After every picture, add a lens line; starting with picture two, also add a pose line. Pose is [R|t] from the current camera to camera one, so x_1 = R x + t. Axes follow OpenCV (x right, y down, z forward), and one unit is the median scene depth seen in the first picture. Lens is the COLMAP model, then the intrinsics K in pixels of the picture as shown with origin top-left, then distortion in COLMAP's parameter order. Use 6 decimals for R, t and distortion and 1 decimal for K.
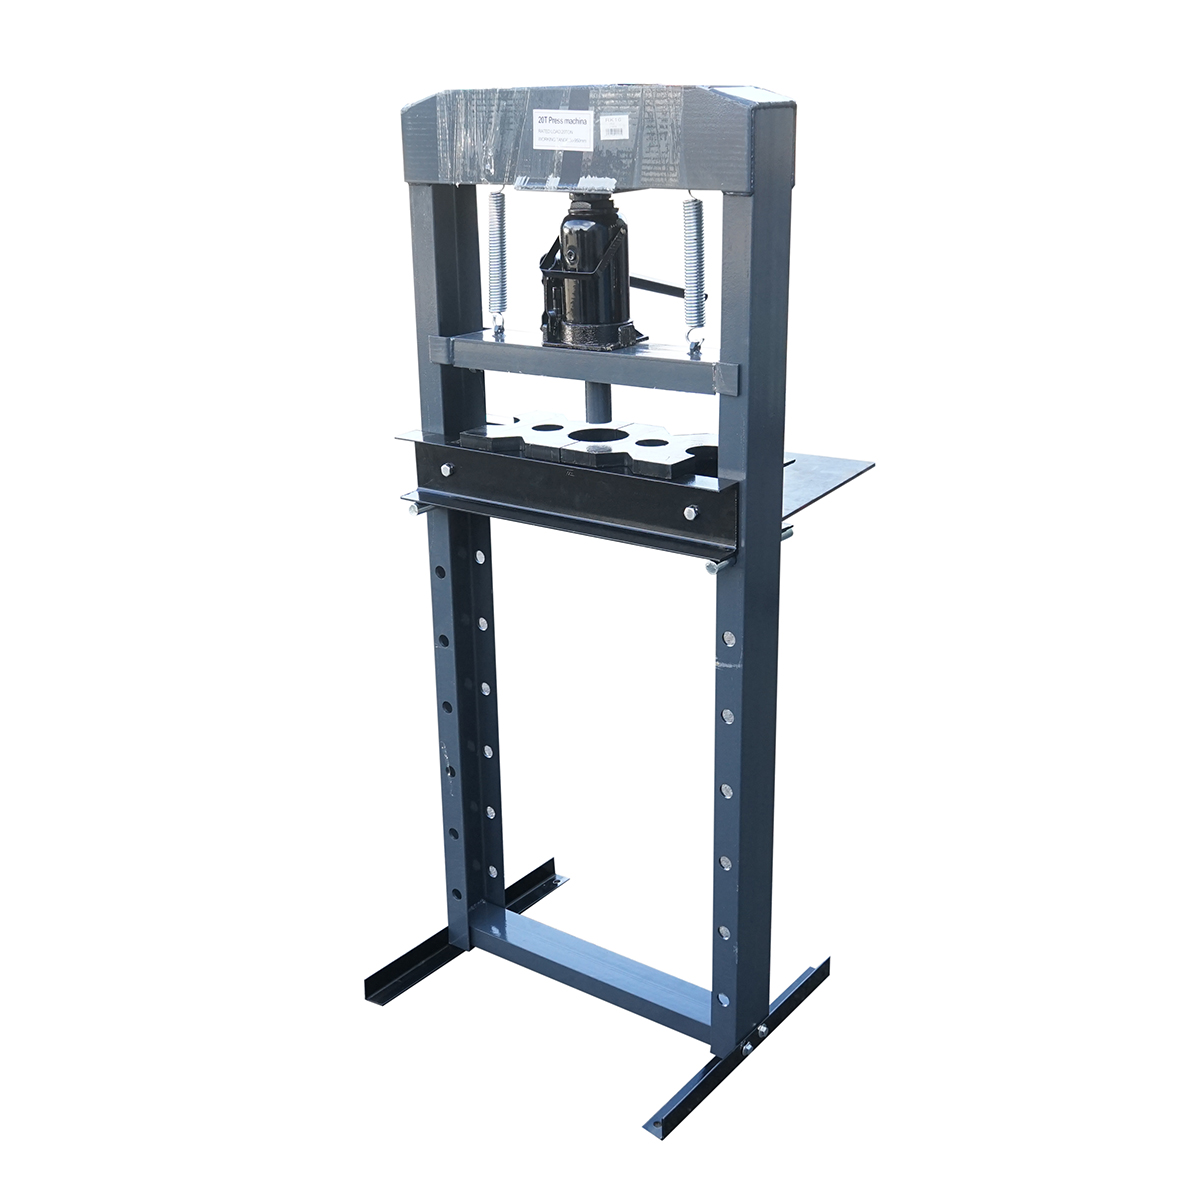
lens RADIAL K [[1440.7, 0, 599.9], [0, 1440.7, 602.5], [0, 0, 1]] dist [-0.090639, 0.000000]
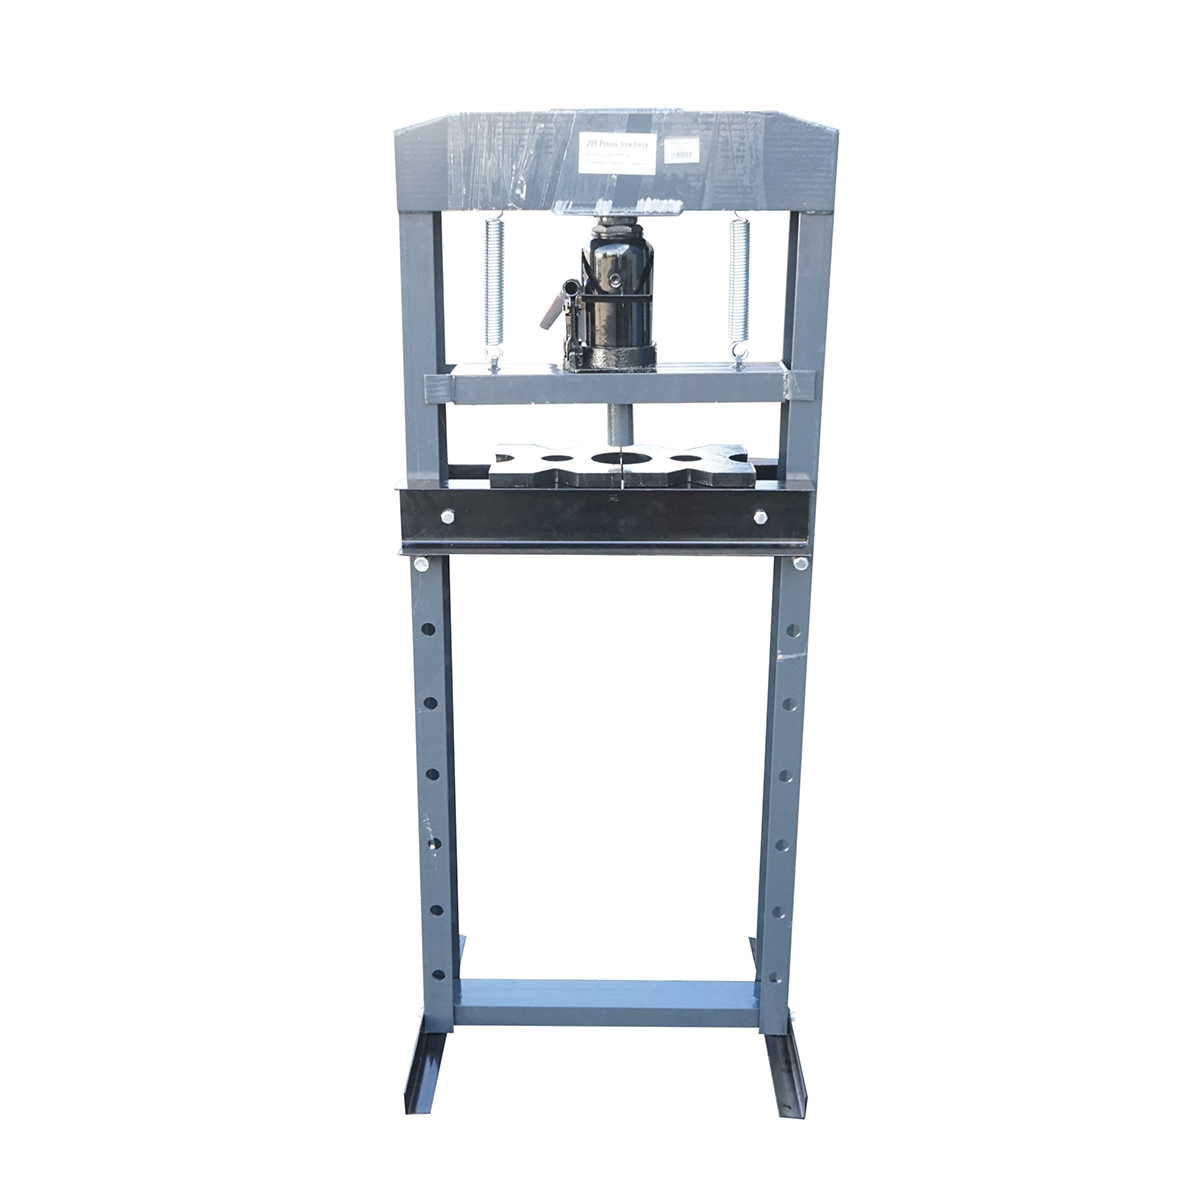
lens RADIAL K [[1440.7, 0, 599.1], [0, 1440.7, 592.9], [0, 0, 1]] dist [-0.090639, 0.000000]
pose [[0.823566, -0.160035, 0.544176, -0.607140], [0.179882, 0.983541, 0.017009, -0.046372], [-0.537942, 0.083879, 0.838799, 0.187206]]
